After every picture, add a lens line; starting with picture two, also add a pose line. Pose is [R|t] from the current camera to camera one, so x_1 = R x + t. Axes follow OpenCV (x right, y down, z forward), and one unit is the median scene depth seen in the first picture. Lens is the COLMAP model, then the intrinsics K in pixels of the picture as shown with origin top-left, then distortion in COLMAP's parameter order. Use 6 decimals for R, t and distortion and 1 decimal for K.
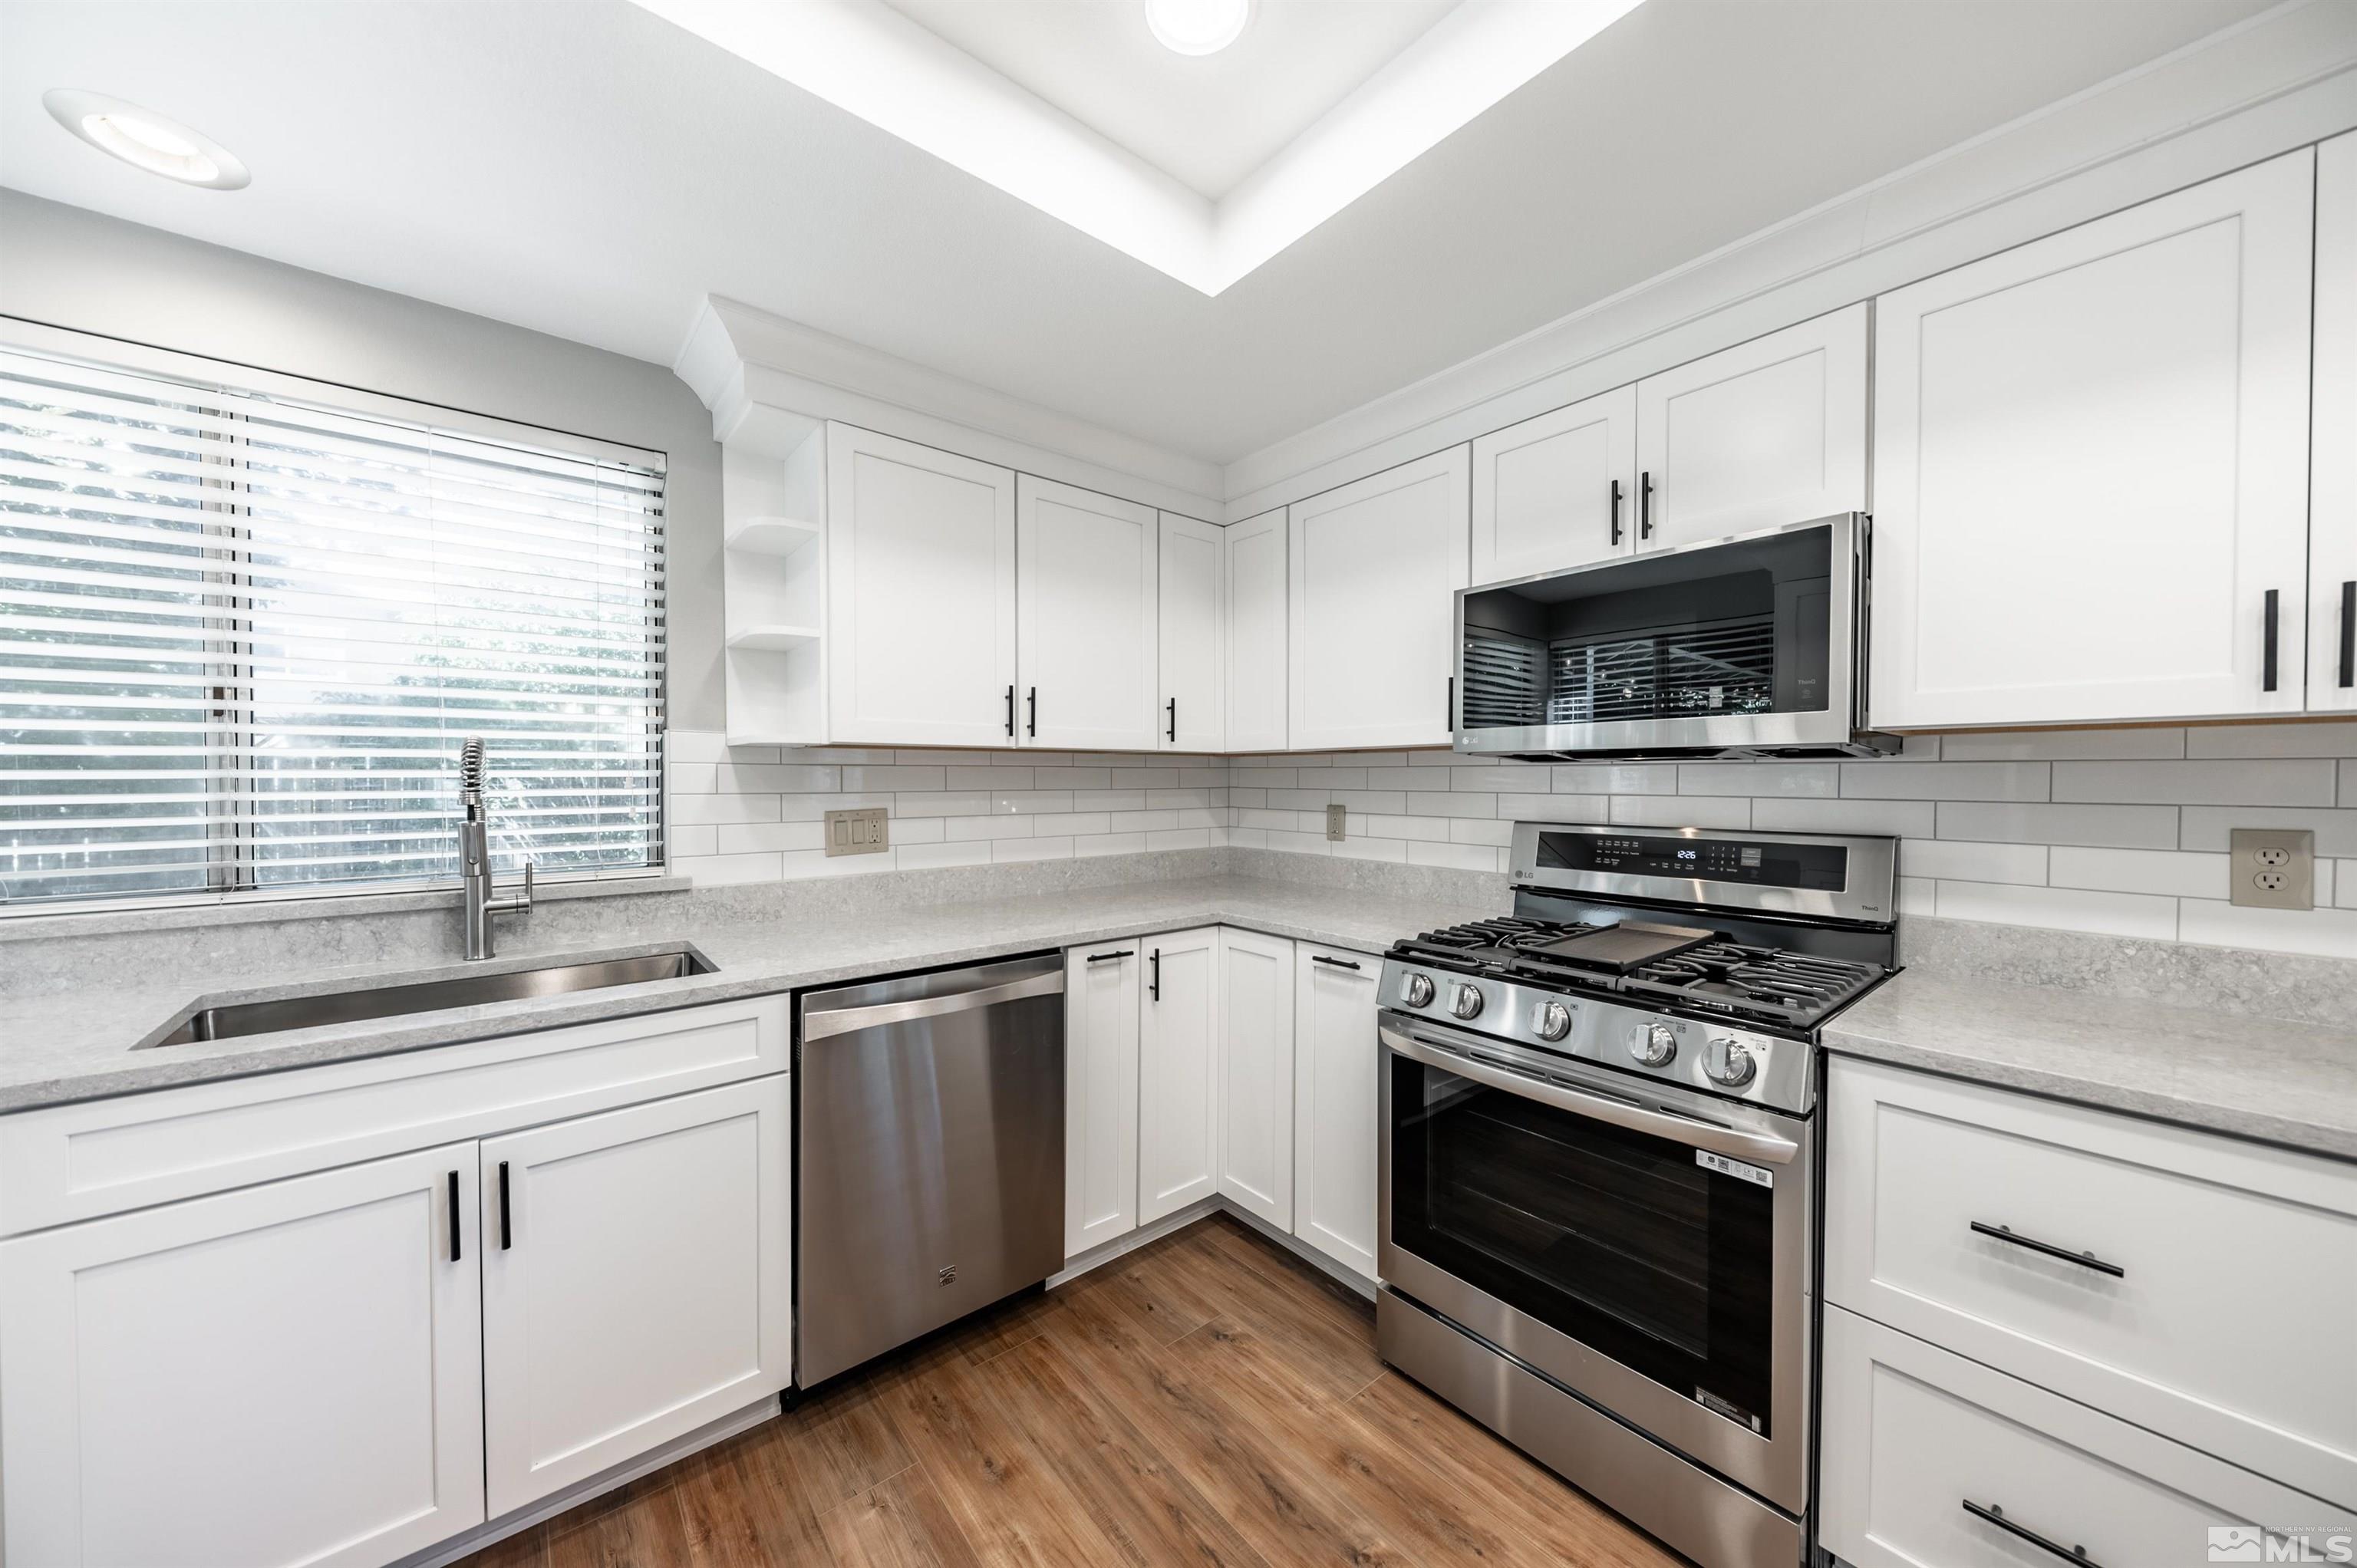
lens RADIAL K [[818.5, 0, 1181.0], [0, 818.5, 789.7], [0, 0, 1]] dist [0.000079, -0.000023]
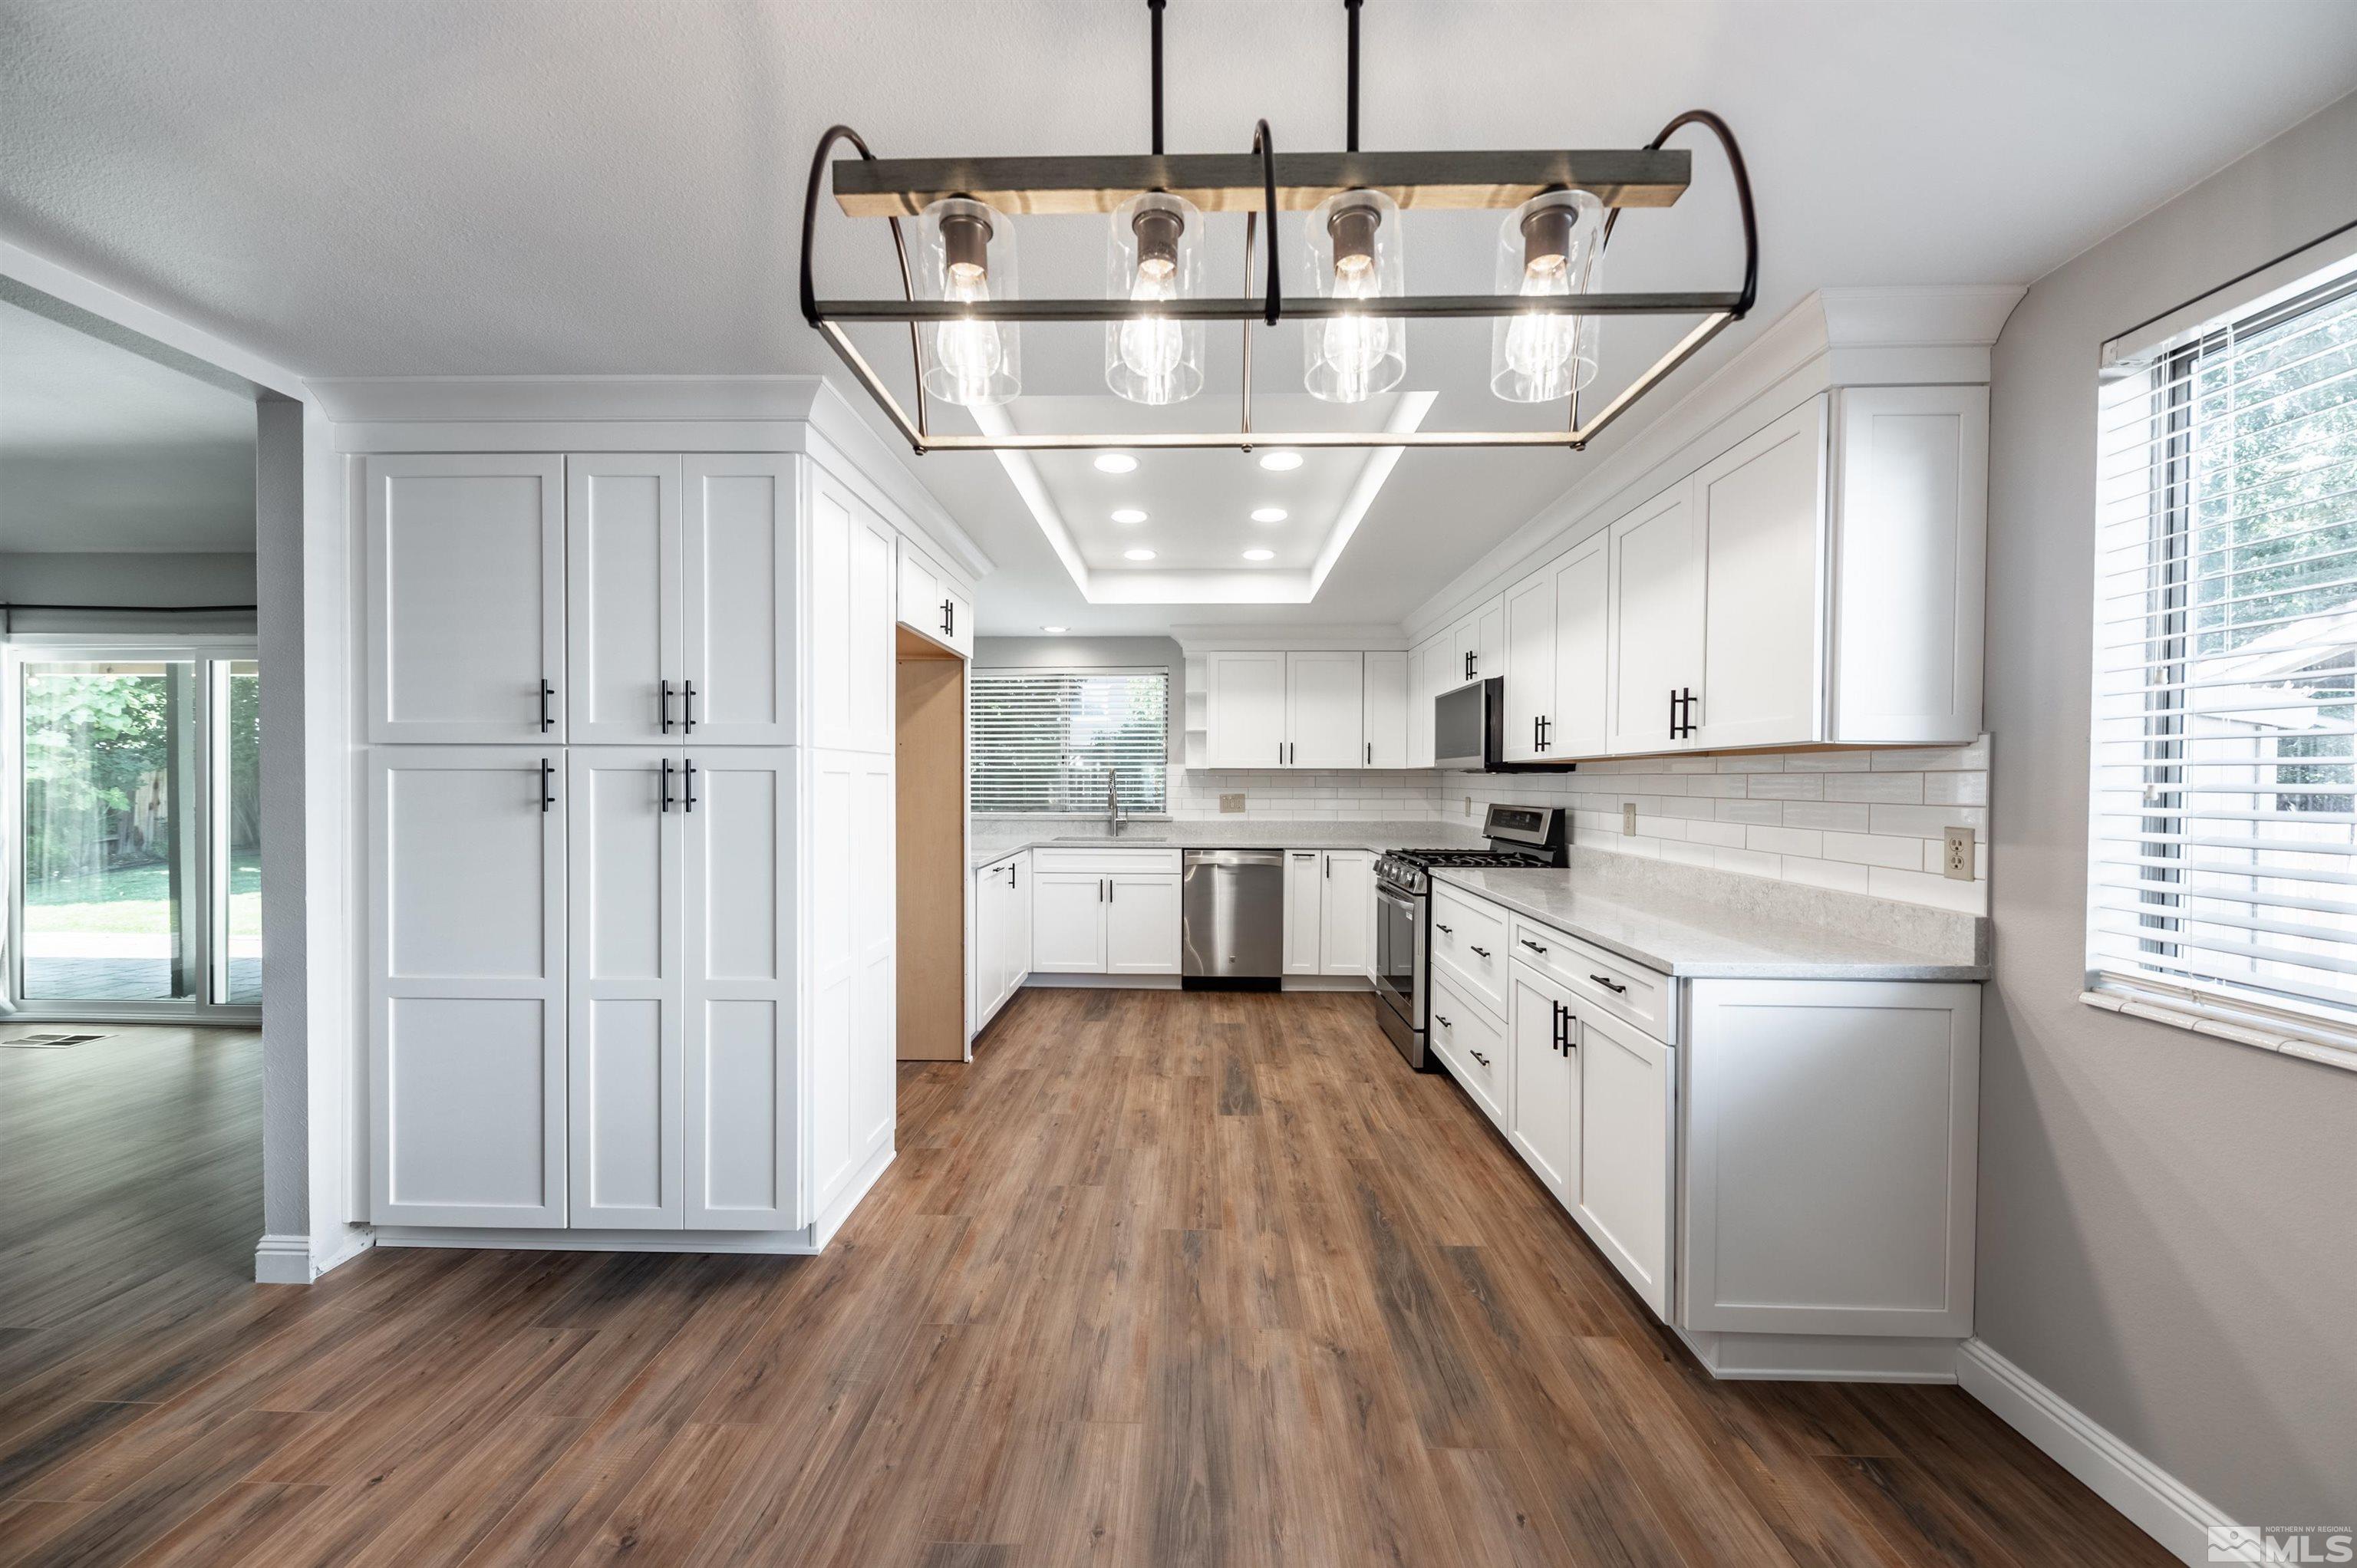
lens RADIAL K [[811.2, 0, 1173.7], [0, 811.2, 789.5], [0, 0, 1]] dist [0.002205, -0.001969]
pose [[0.755341, 0.008646, -0.655275, 1.230339], [-0.013718, 0.999902, -0.002619, 0.021632], [0.655188, 0.010967, 0.755386, -1.104230]]
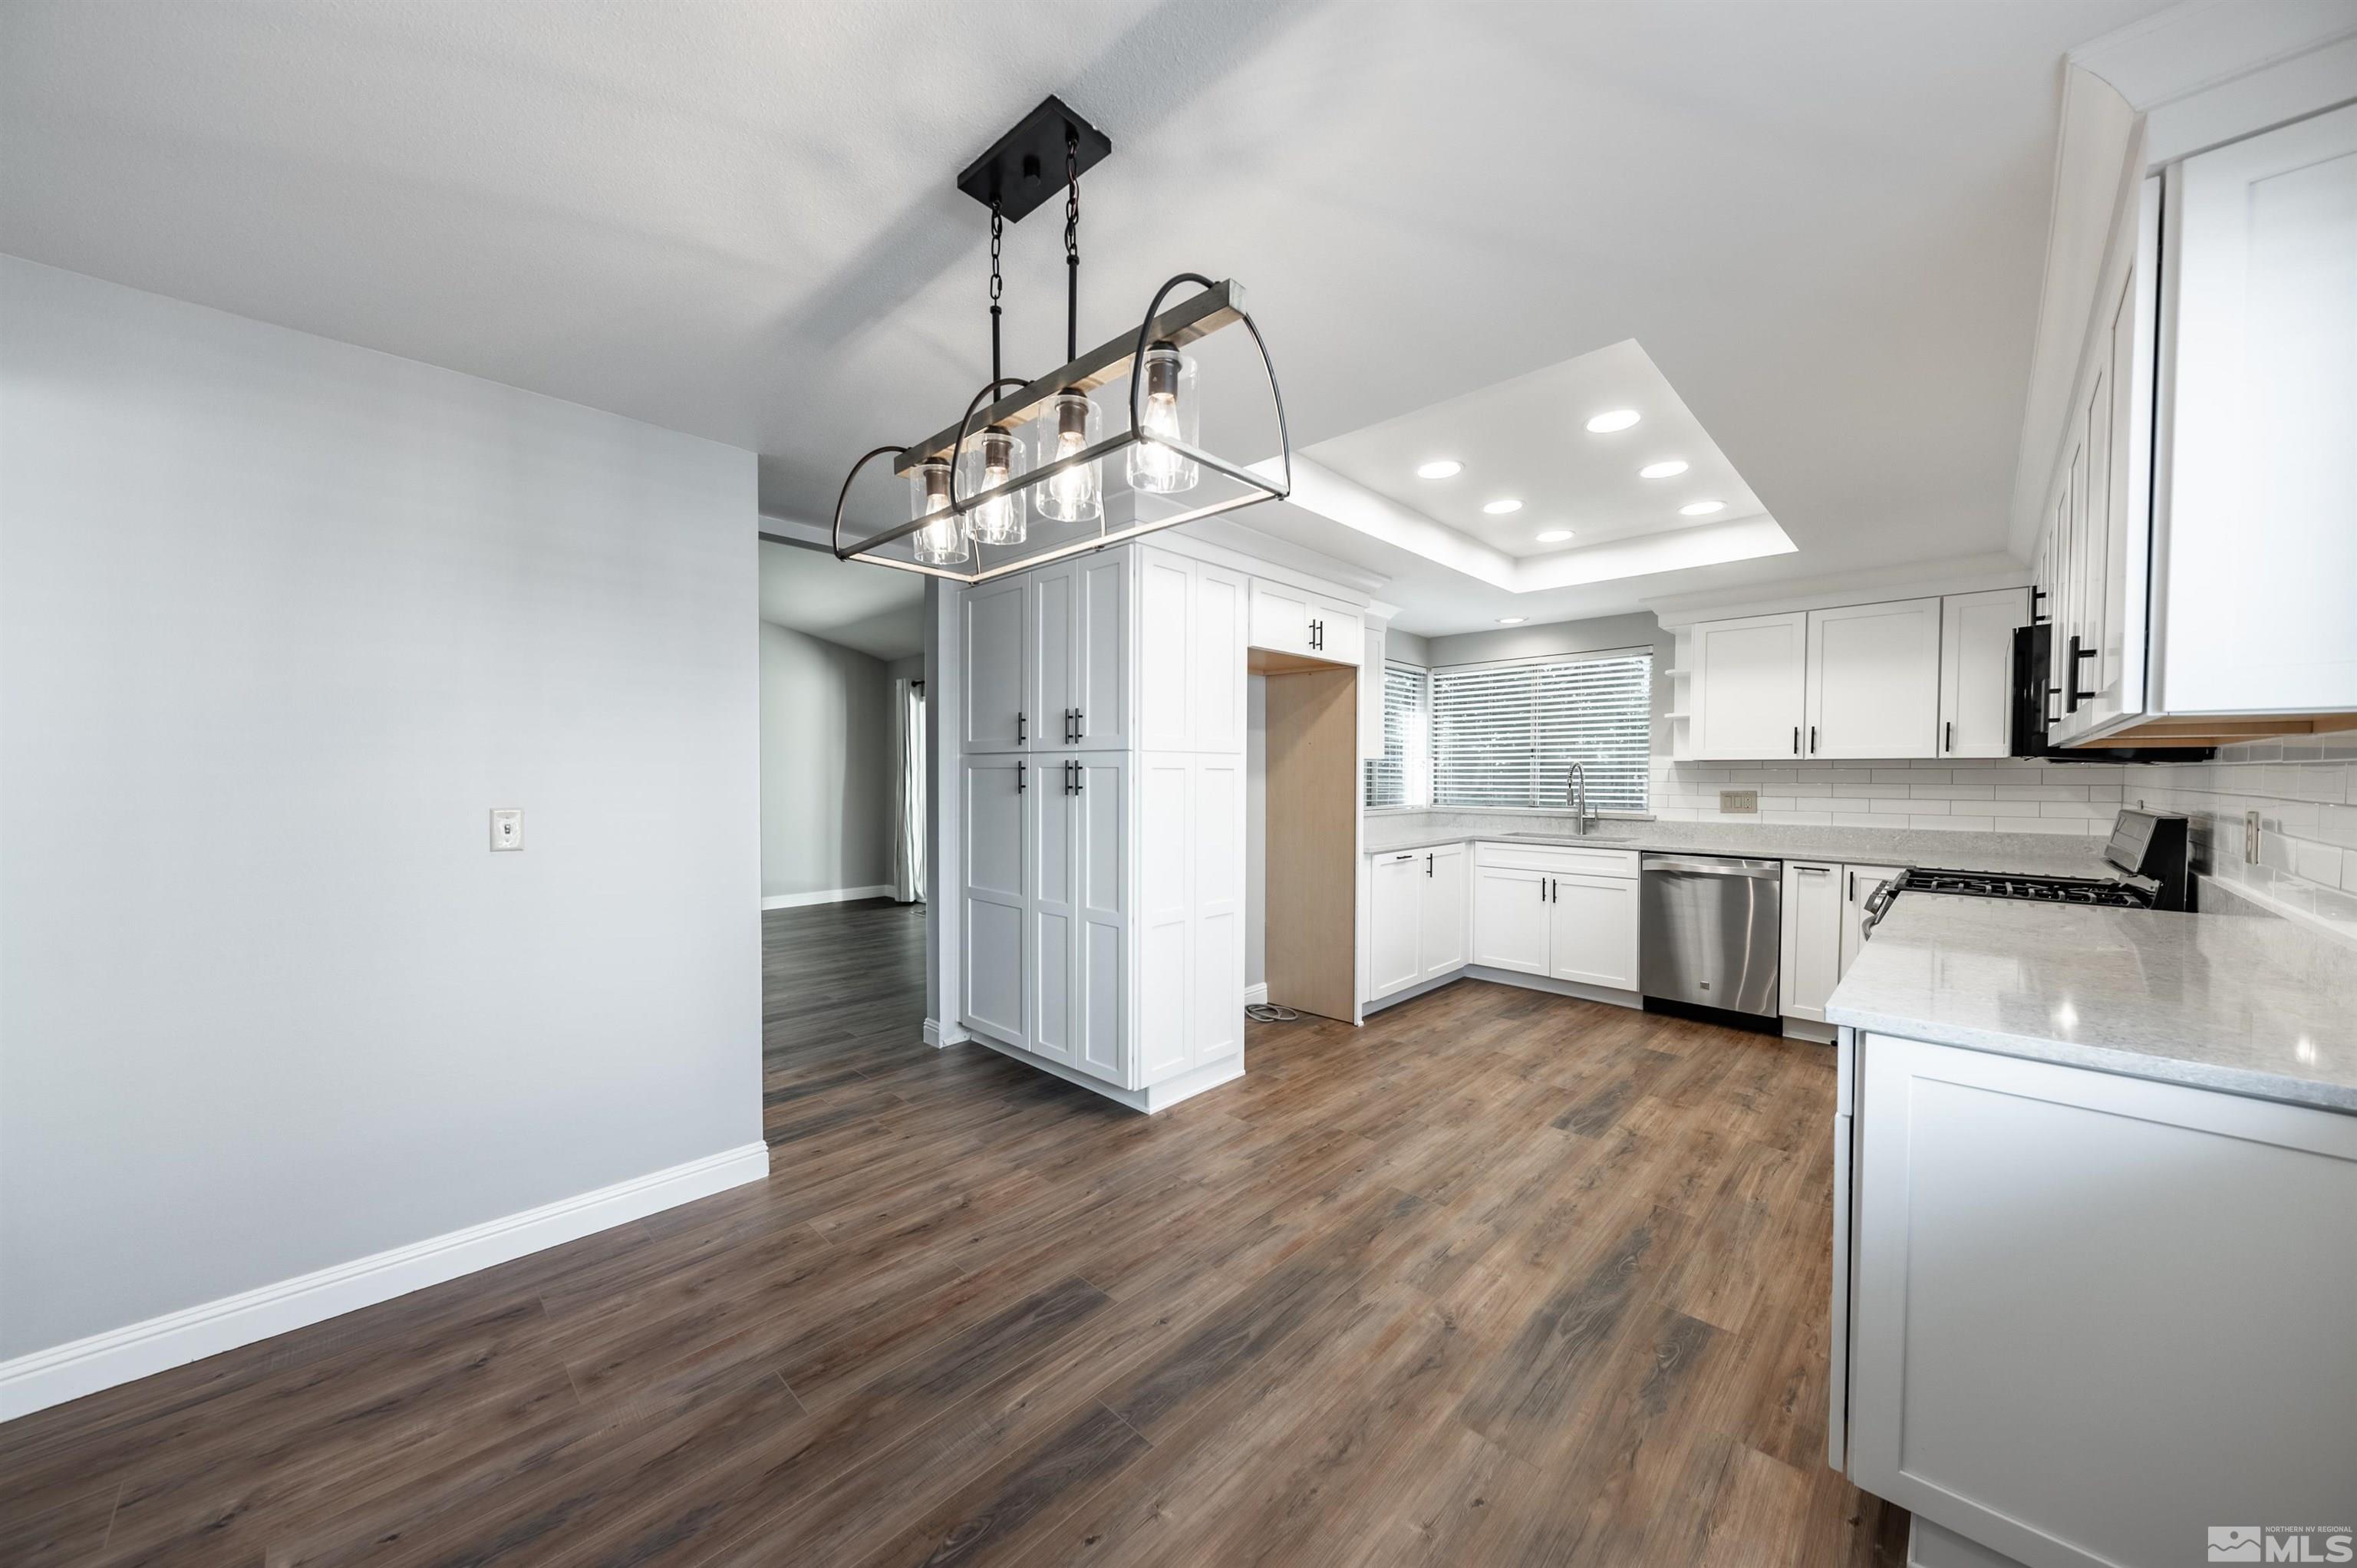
lens RADIAL K [[811.5, 0, 1173.2], [0, 811.5, 792.6], [0, 0, 1]] dist [0.000936, -0.002403]
pose [[0.117802, 0.023200, -0.992766, 1.659778], [-0.019498, 0.999588, 0.021046, 0.014438], [0.992846, 0.016877, 0.118206, -0.731754]]
